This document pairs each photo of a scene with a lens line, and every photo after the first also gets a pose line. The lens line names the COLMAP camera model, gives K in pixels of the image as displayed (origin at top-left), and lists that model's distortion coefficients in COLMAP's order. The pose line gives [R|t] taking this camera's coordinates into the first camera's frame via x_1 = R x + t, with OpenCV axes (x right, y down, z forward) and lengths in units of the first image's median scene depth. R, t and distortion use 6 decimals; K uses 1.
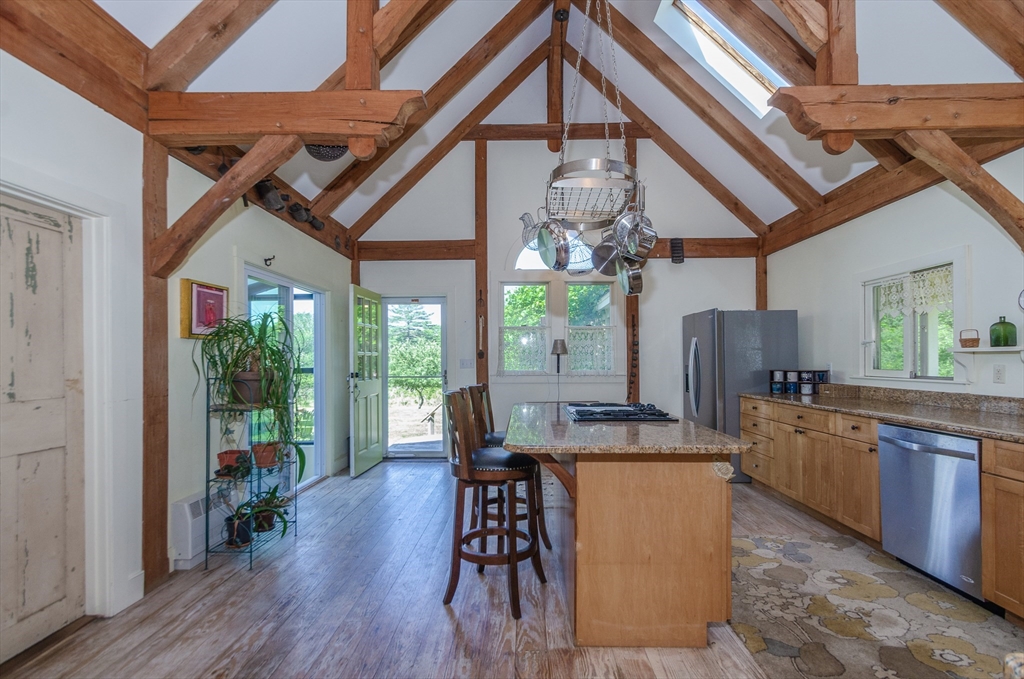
lens RADIAL K [[474.1, 0, 508.6], [0, 474.1, 347.0], [0, 0, 1]] dist [0.003915, 0.000611]
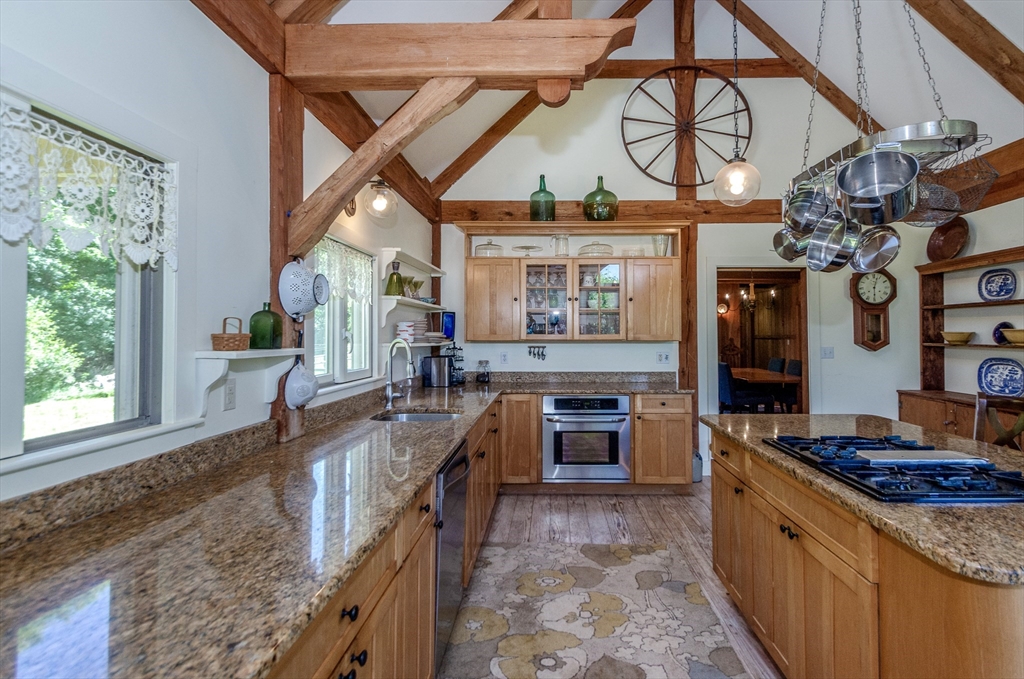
lens RADIAL K [[474.1, 0, 517.2], [0, 474.1, 338.9], [0, 0, 1]] dist [0.003915, 0.000611]
pose [[-0.999163, 0.000241, 0.040899, 0.654411], [-0.000878, 0.999626, -0.027337, 0.002262], [-0.040890, -0.027350, -0.998789, 1.609186]]
